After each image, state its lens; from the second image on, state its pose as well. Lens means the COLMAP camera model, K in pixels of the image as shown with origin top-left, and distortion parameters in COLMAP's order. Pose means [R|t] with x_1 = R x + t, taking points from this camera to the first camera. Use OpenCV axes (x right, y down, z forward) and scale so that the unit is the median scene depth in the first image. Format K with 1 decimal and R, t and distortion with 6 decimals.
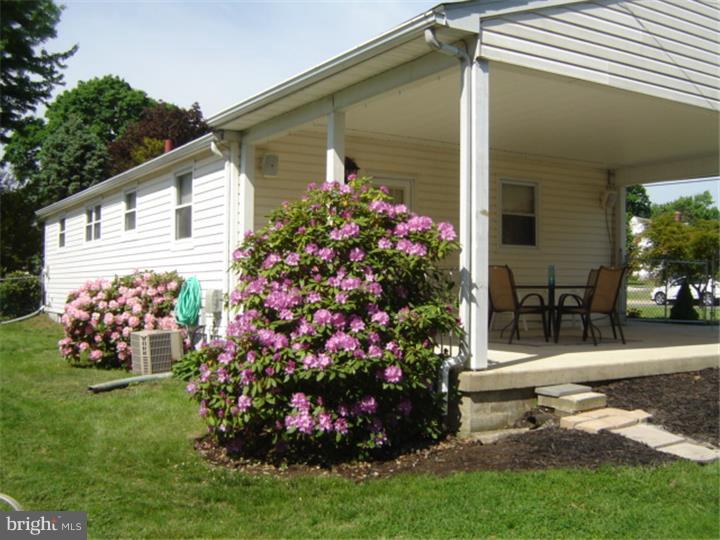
lens RADIAL K [[798.9, 0, 360.0], [0, 798.9, 270.0], [0, 0, 1]] dist [-0.136019, 0.000070]
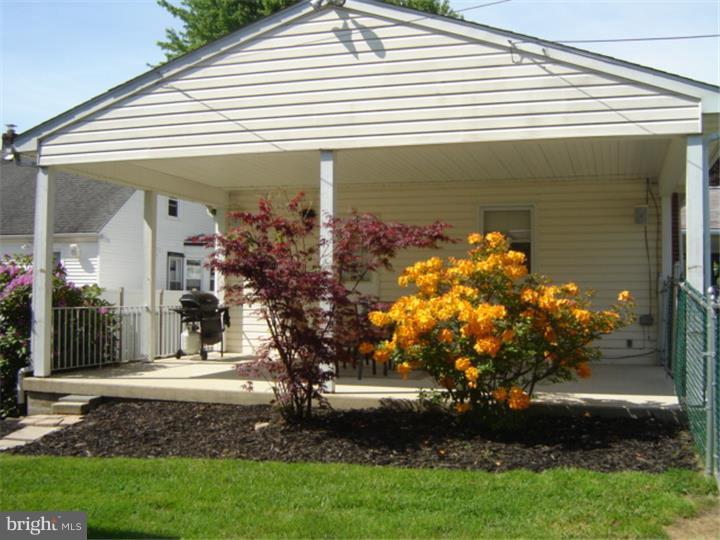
lens RADIAL K [[798.9, 0, 360.0], [0, 798.9, 270.0], [0, 0, 1]] dist [-0.136019, 0.000070]
pose [[0.652053, -0.023247, -0.757817, 1.381174], [0.011984, 0.999721, -0.020356, -0.031617], [0.758079, 0.004192, 0.652149, 0.422072]]
